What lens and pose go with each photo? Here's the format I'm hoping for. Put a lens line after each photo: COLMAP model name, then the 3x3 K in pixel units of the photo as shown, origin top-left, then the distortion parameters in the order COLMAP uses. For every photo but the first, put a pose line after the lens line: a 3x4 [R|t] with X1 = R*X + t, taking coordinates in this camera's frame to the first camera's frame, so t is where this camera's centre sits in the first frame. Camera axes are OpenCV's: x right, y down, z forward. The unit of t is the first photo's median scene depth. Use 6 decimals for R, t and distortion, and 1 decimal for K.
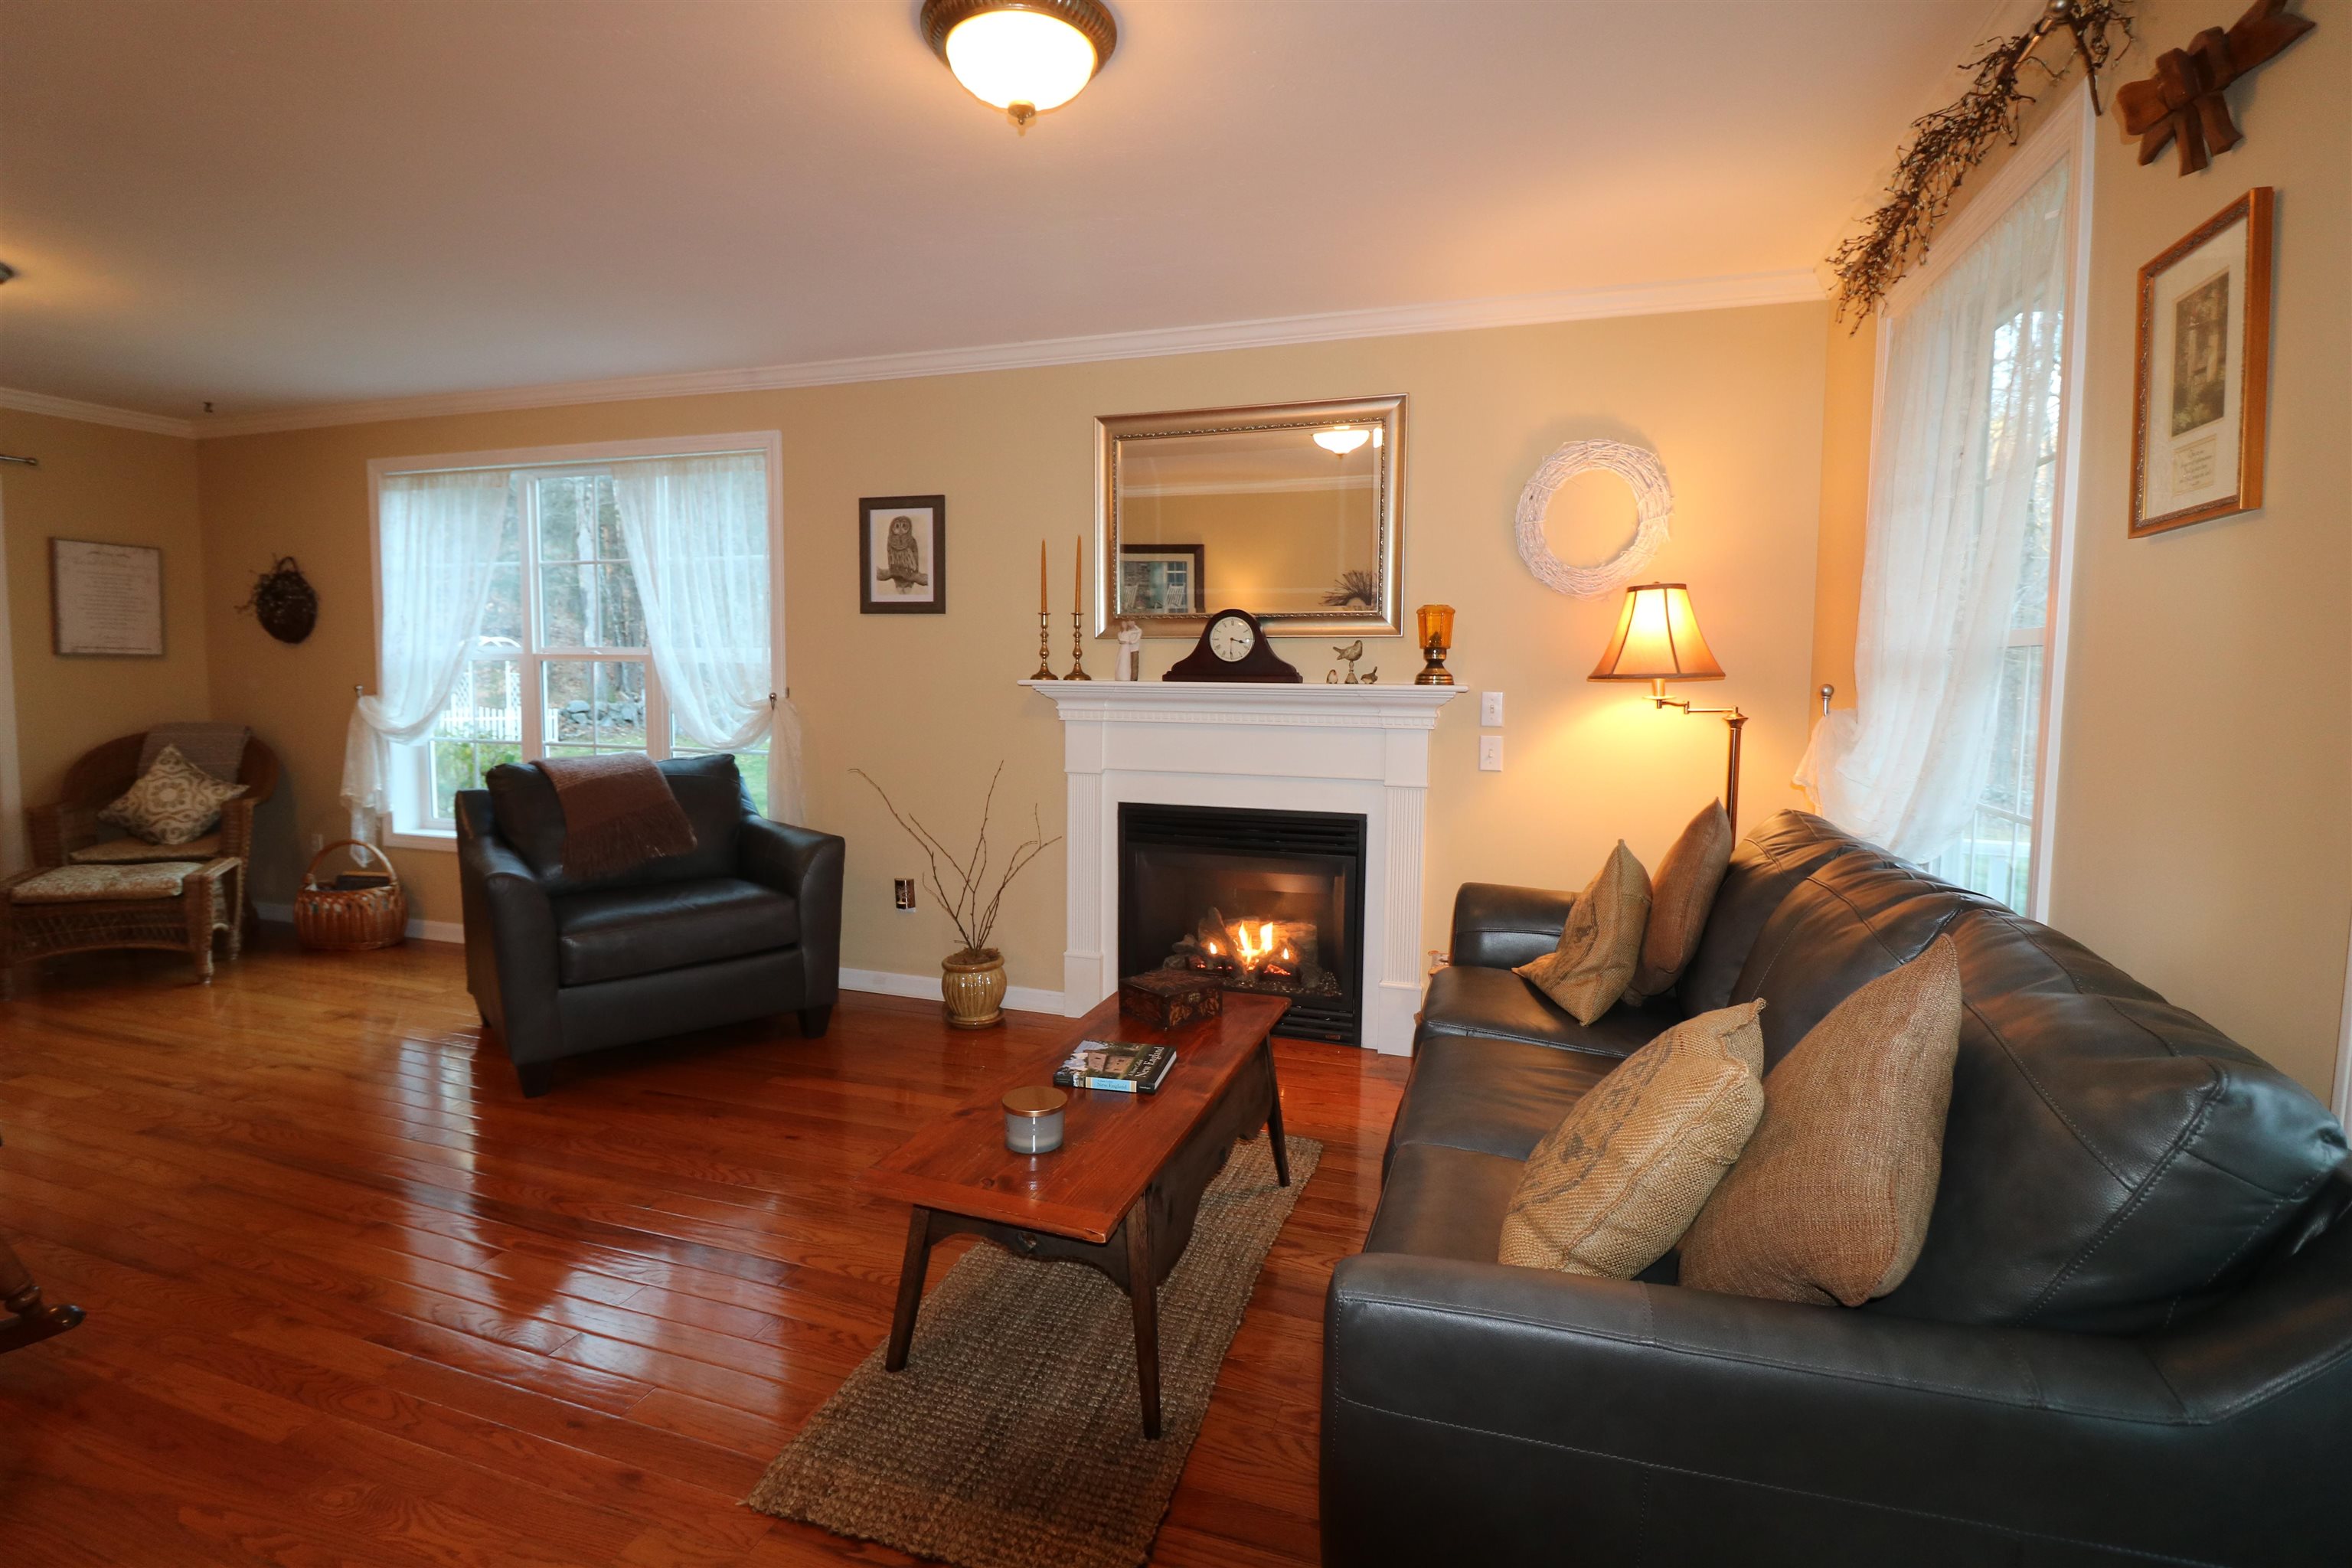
lens RADIAL K [[1089.5, 0, 1172.7], [0, 1089.5, 752.9], [0, 0, 1]] dist [-0.002832, -0.010914]
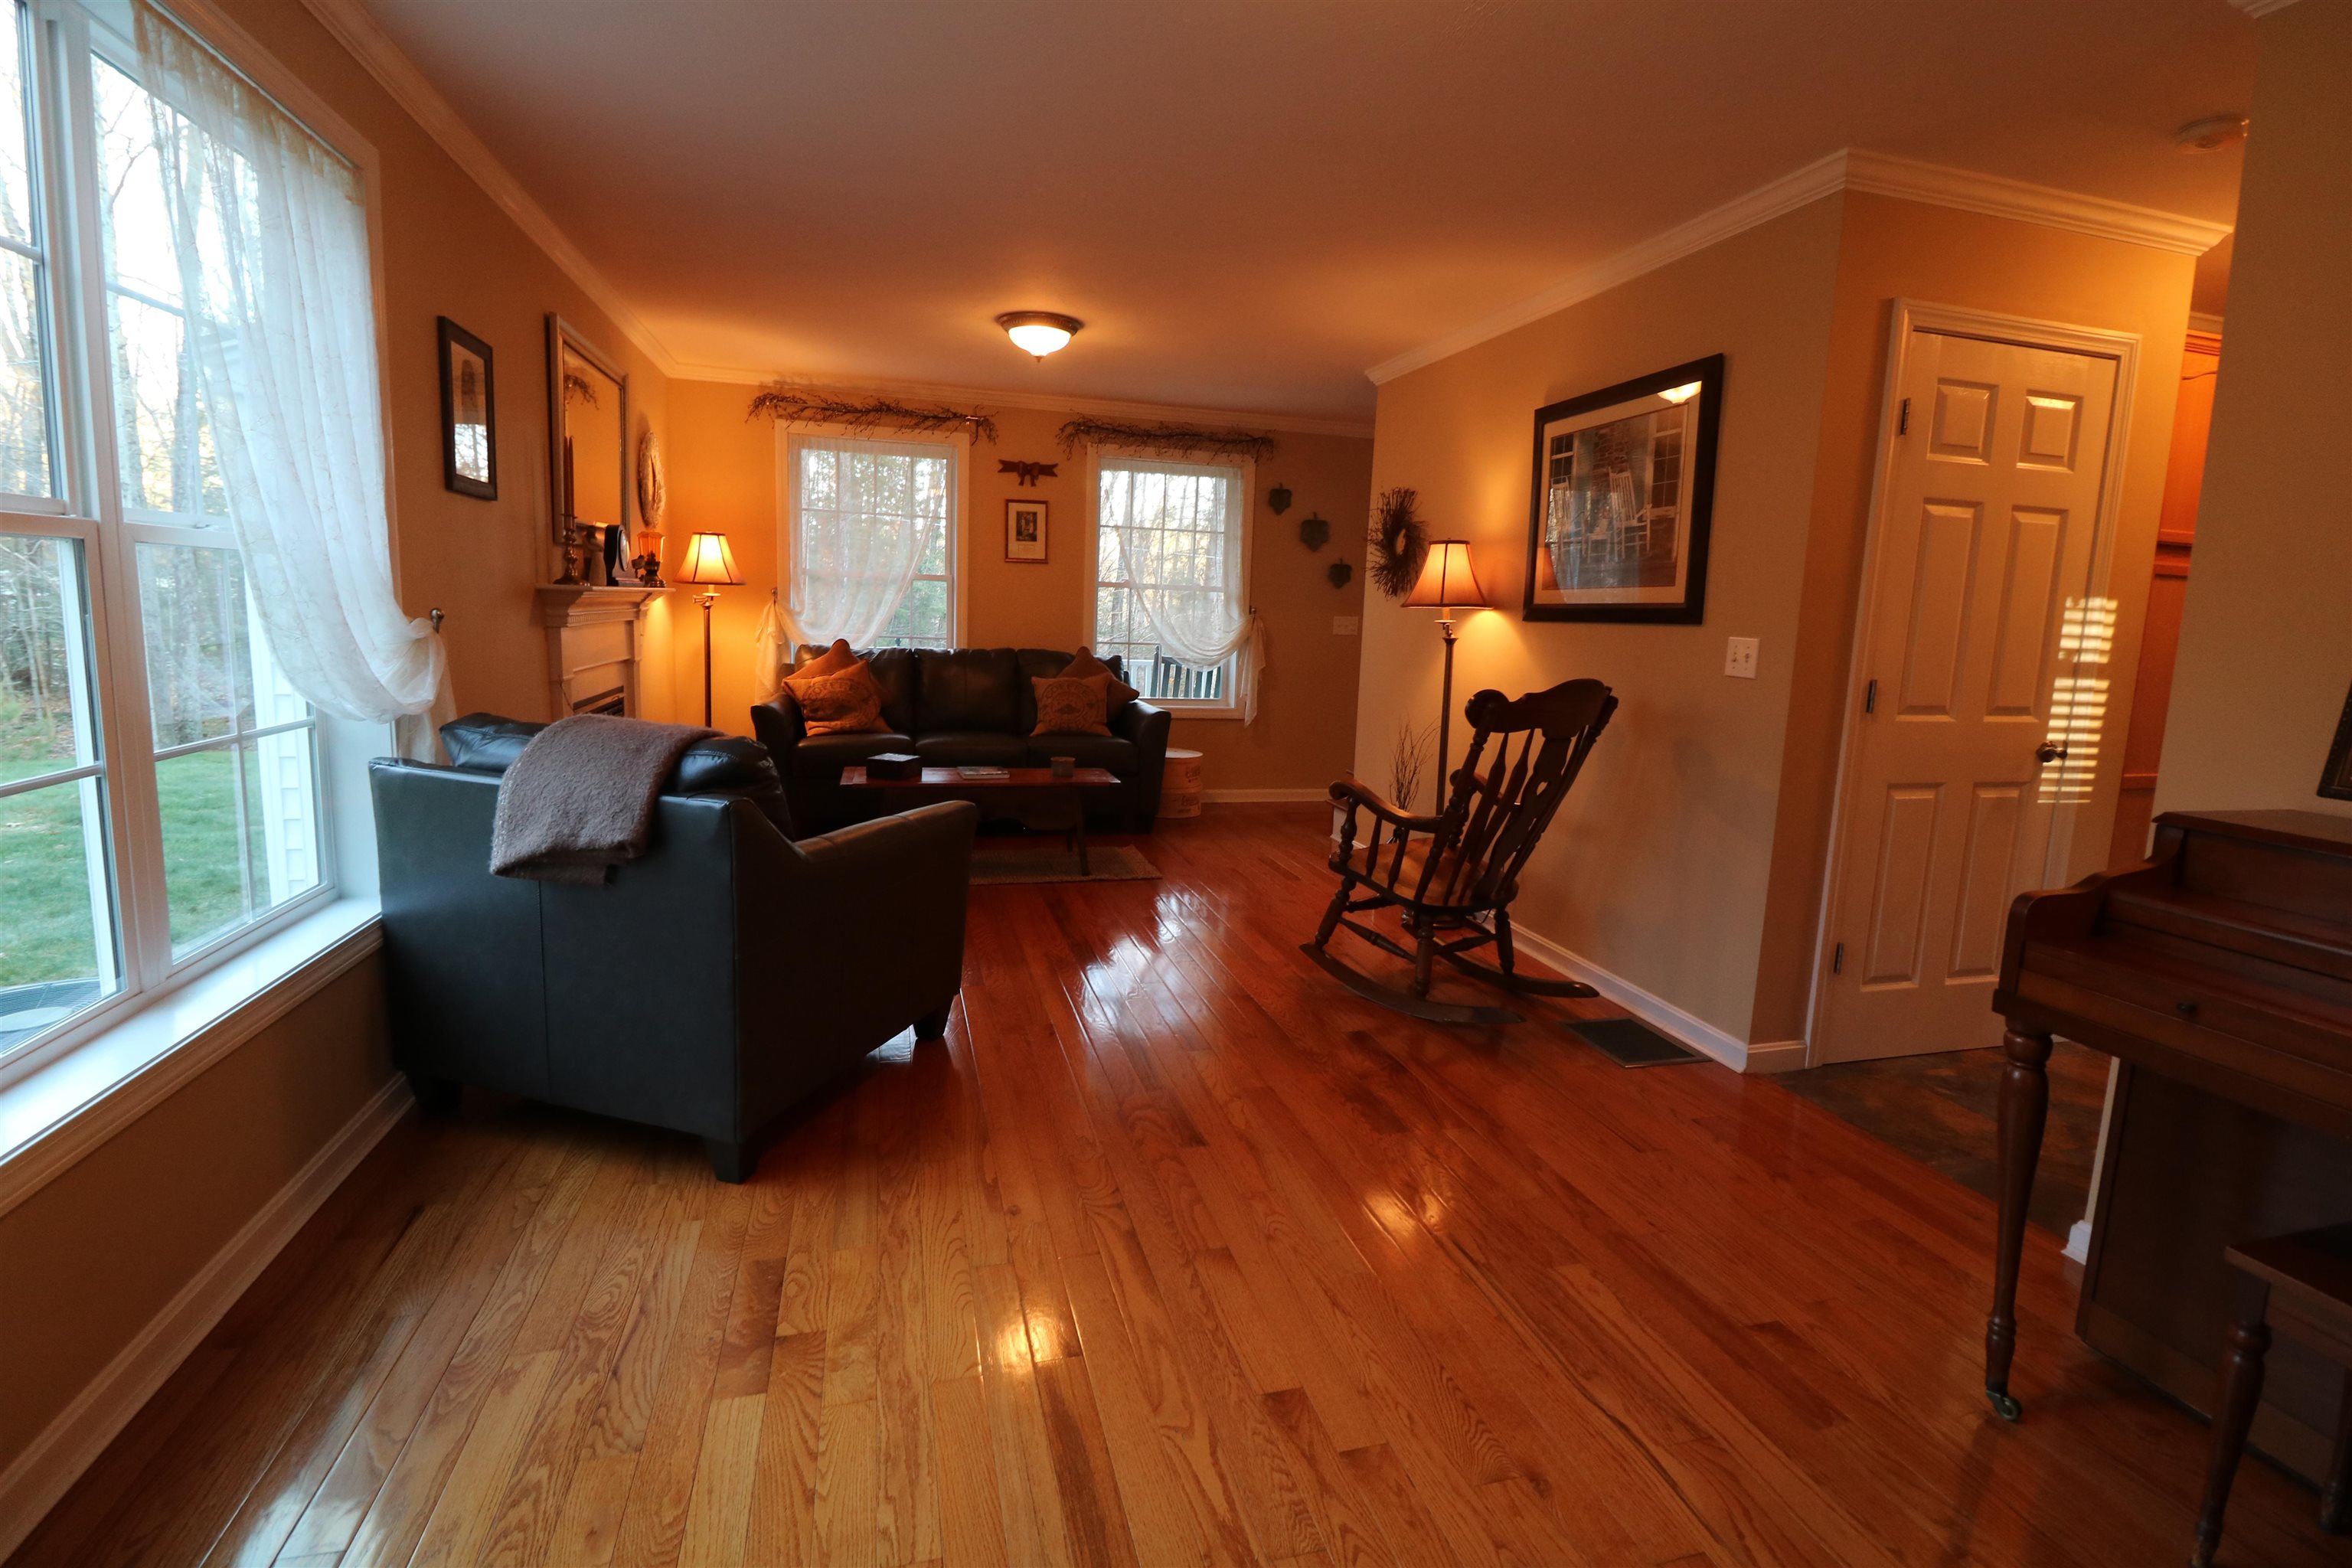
lens RADIAL K [[1089.5, 0, 1179.3], [0, 1089.5, 754.2], [0, 0, 1]] dist [-0.002832, -0.010914]
pose [[-0.547408, -0.143479, 0.824475, -1.187104], [0.018401, 0.982891, 0.183265, -0.084354], [-0.836664, 0.115492, -0.535402, 1.054726]]
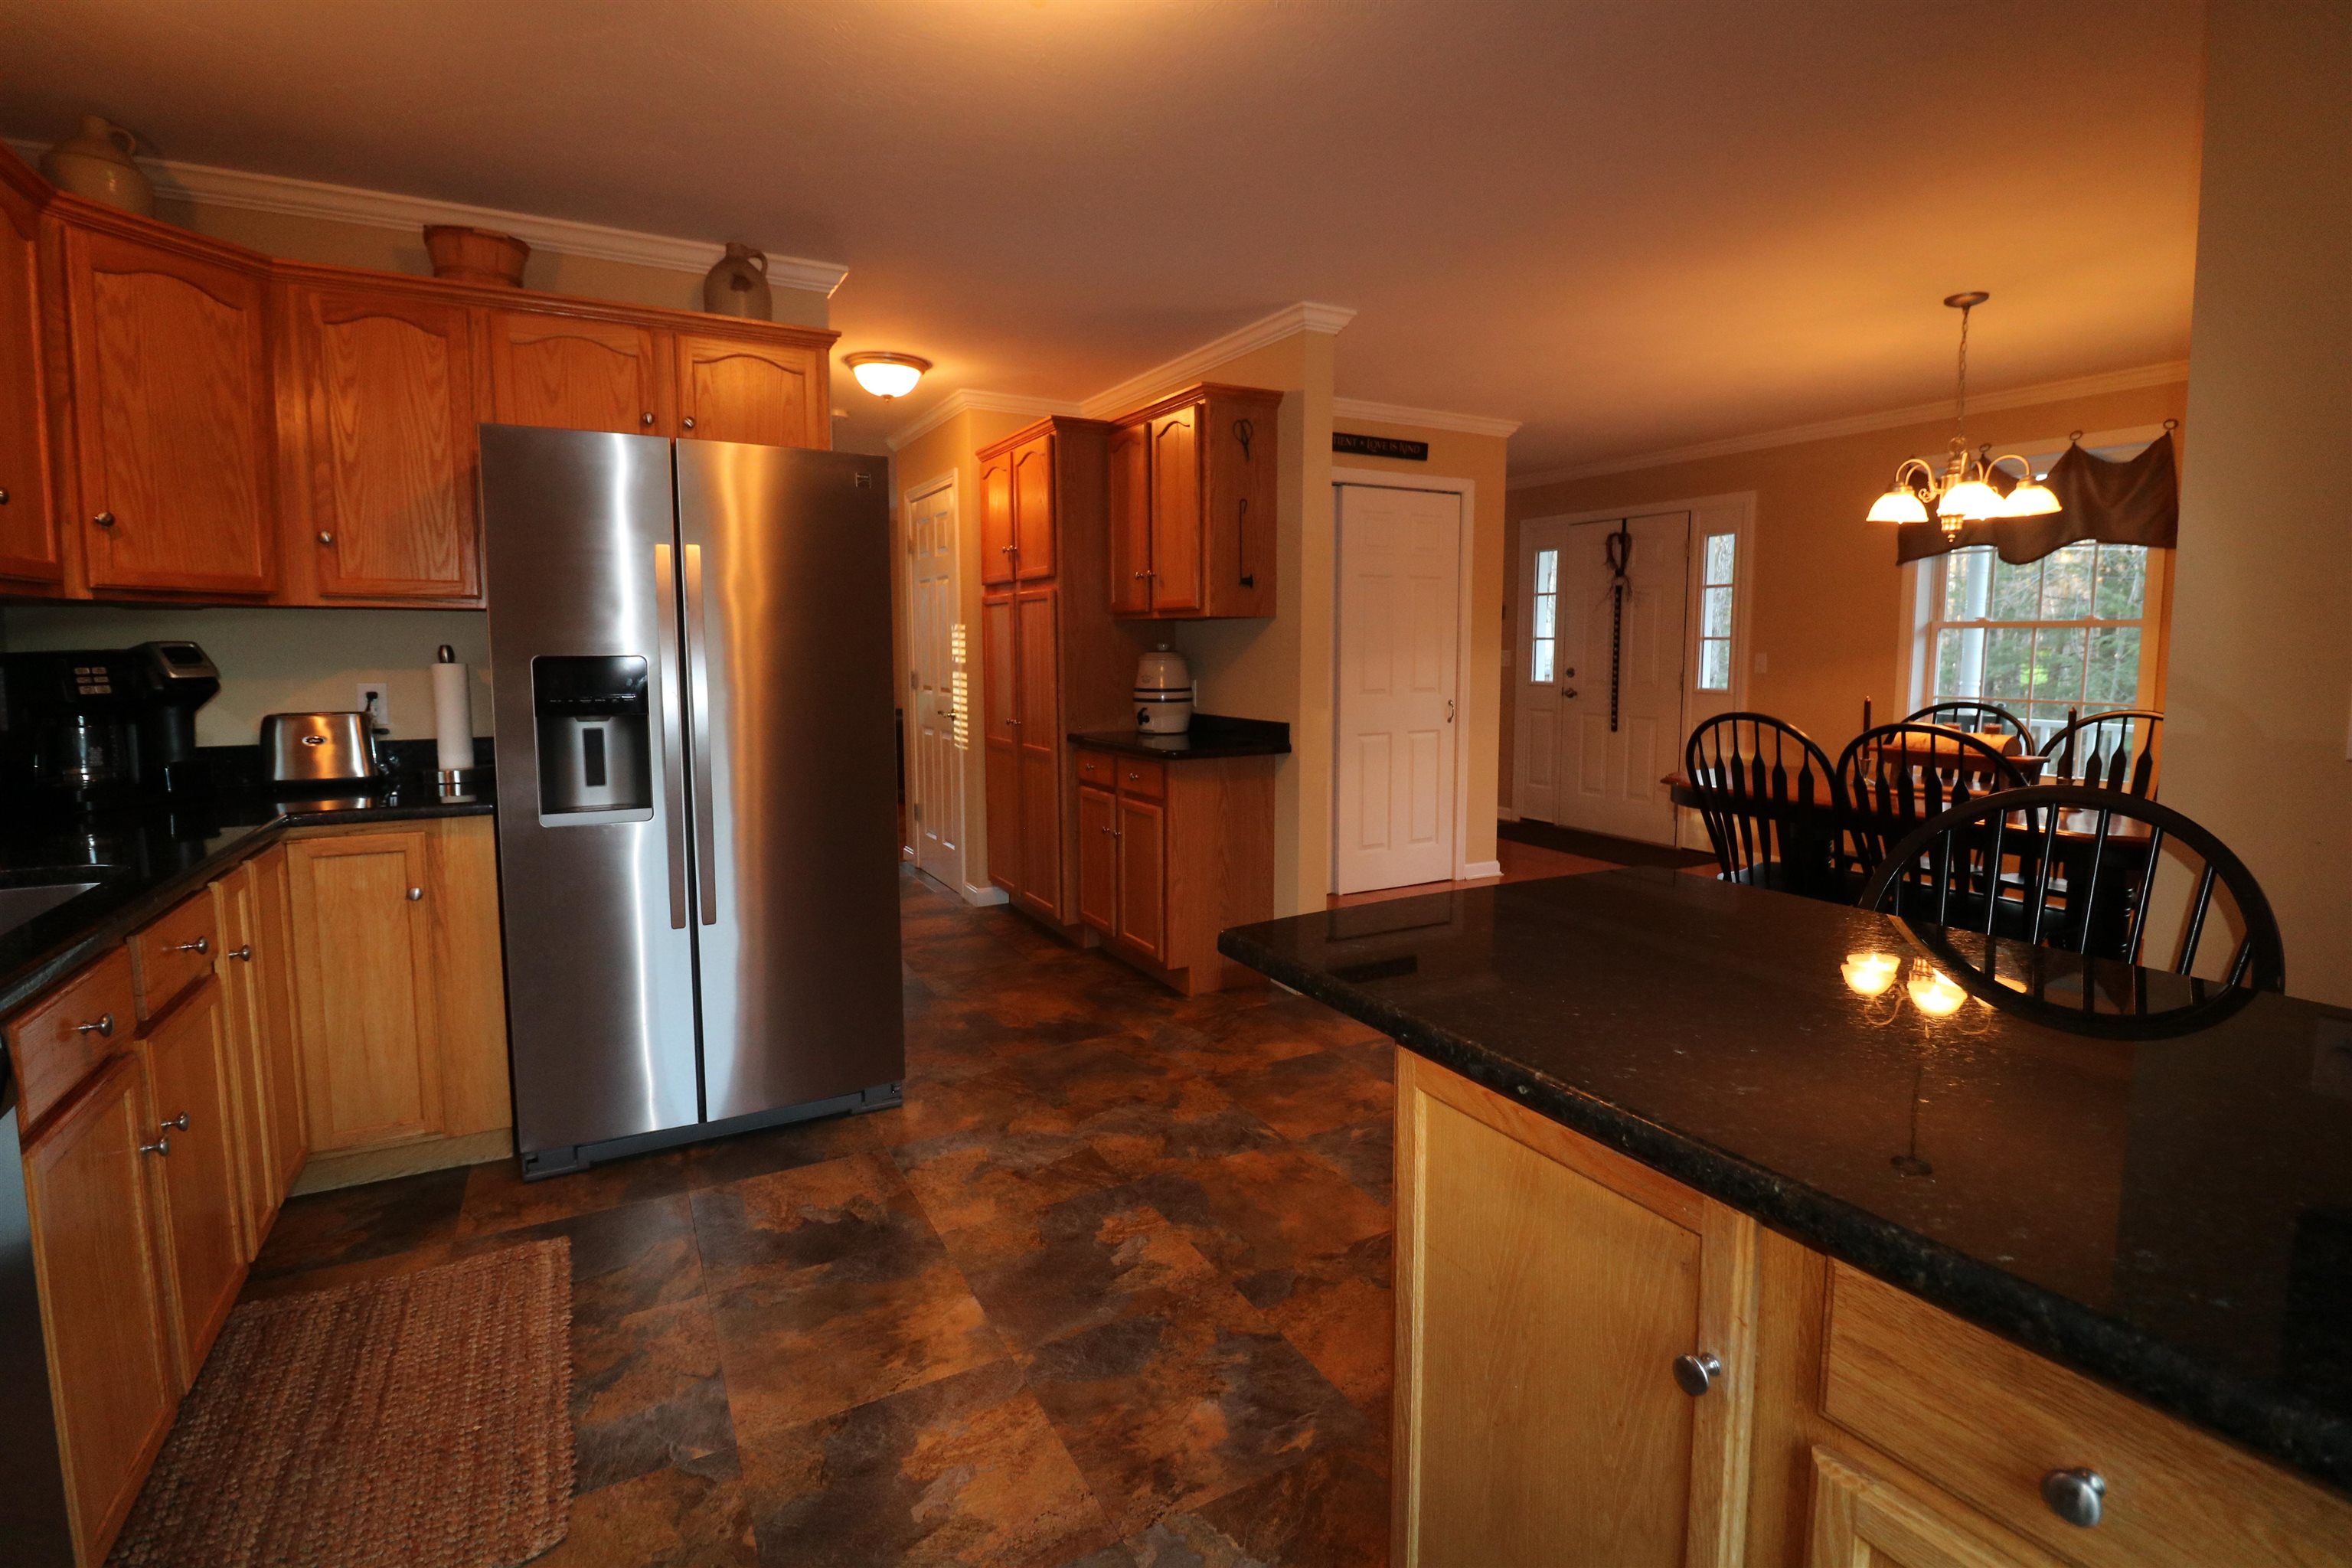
lens RADIAL K [[1089.5, 0, 1192.3], [0, 1089.5, 750.2], [0, 0, 1]] dist [-0.002832, -0.010914]
pose [[0.681296, -0.082703, 0.727321, -1.680856], [0.059747, 0.996565, 0.057352, 0.058148], [-0.729566, 0.004381, 0.683896, -1.105620]]
